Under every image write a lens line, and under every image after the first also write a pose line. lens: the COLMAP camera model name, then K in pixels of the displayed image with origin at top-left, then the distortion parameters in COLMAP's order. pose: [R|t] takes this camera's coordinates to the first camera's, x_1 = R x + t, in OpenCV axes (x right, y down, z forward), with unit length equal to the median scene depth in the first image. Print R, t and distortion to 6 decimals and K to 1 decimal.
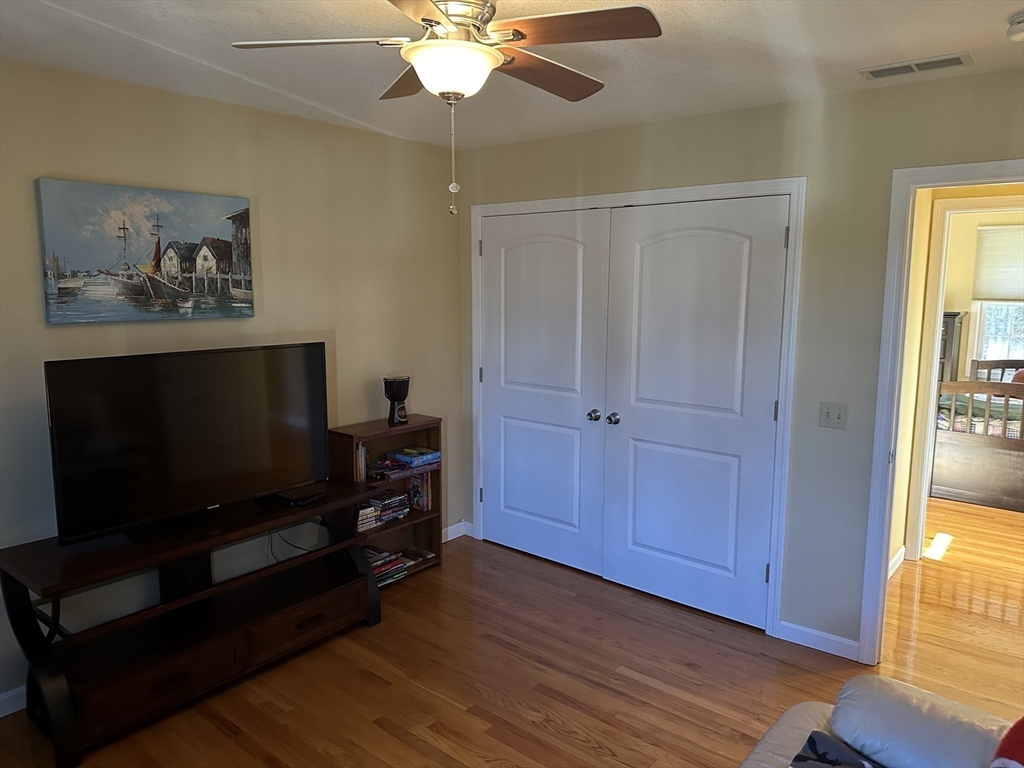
lens RADIAL K [[714.5, 0, 512.0], [0, 714.5, 384.0], [0, 0, 1]] dist [0.097576, -0.133307]
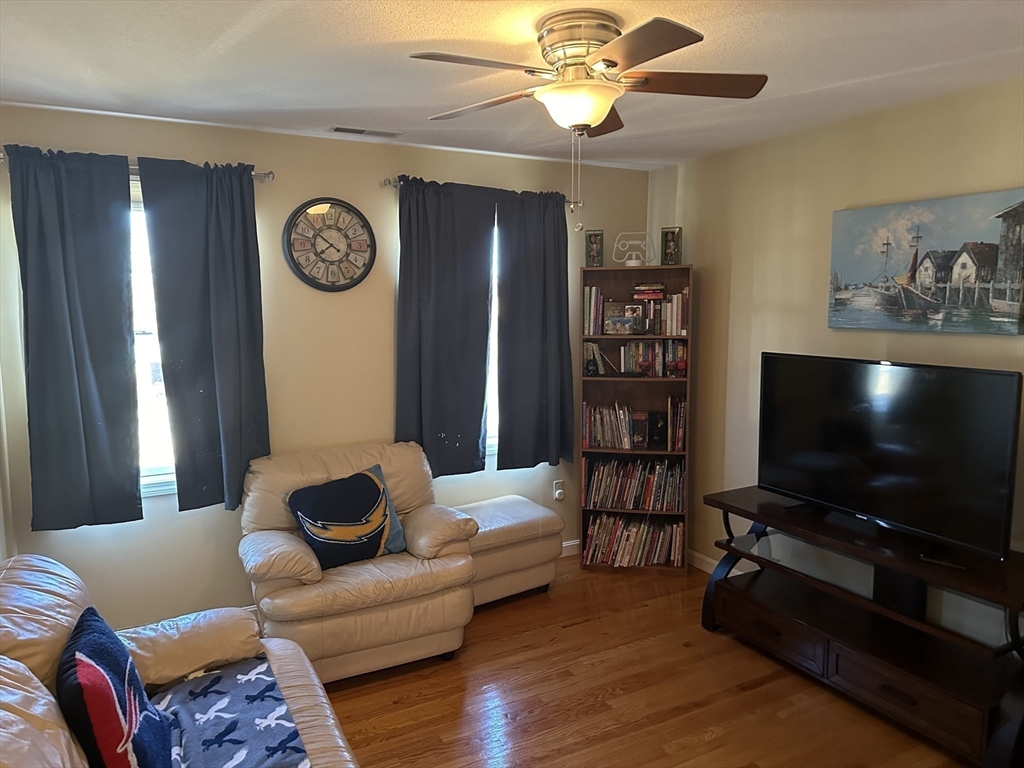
lens RADIAL K [[714.5, 0, 512.0], [0, 714.5, 384.0], [0, 0, 1]] dist [0.097576, -0.133307]
pose [[-0.387692, 0.107423, -0.915508, 0.649908], [-0.126534, 0.977583, 0.168290, -0.113779], [0.913063, 0.181087, -0.365408, 0.863918]]
